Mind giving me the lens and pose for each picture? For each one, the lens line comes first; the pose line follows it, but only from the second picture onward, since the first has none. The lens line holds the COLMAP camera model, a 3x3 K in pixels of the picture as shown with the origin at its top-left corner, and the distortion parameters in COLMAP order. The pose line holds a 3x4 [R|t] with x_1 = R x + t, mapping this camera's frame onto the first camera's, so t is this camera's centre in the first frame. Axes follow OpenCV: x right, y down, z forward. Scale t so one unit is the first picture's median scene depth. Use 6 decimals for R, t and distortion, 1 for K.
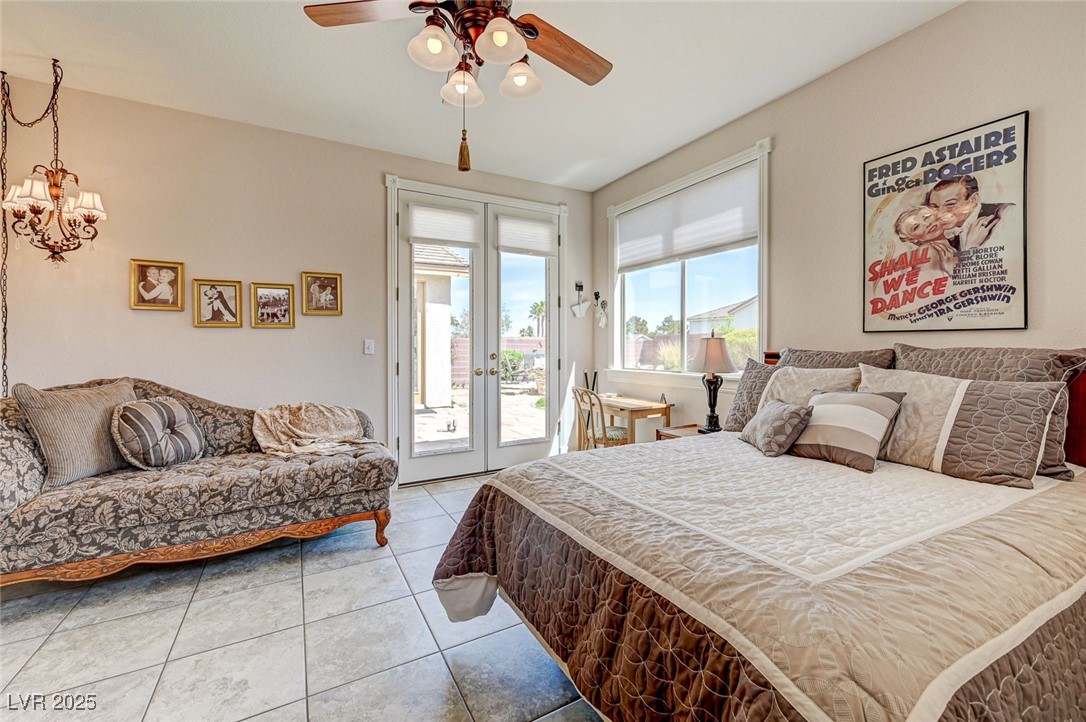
lens RADIAL K [[439.9, 0, 545.4], [0, 439.9, 349.1], [0, 0, 1]] dist [-0.000786, -0.000148]
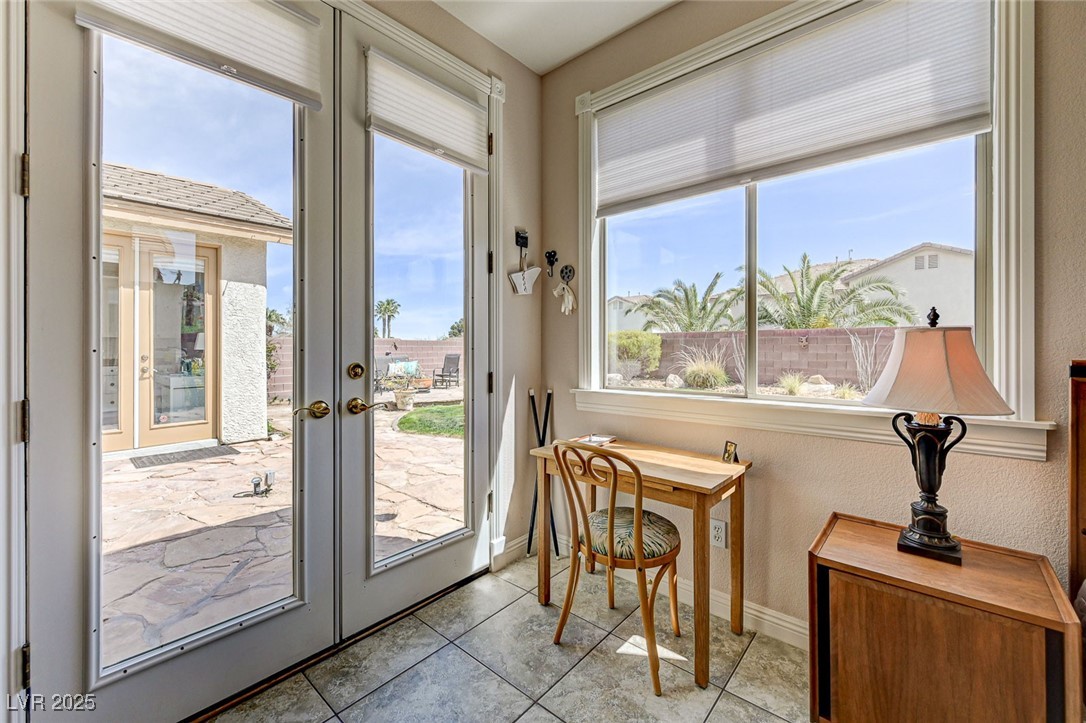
lens RADIAL K [[439.9, 0, 545.4], [0, 439.9, 349.6], [0, 0, 1]] dist [-0.000786, -0.000148]
pose [[0.943179, -0.001000, 0.332284, -0.080085], [0.001777, 0.999996, -0.002032, -0.003245], [-0.332281, 0.002507, 0.943177, 0.493061]]
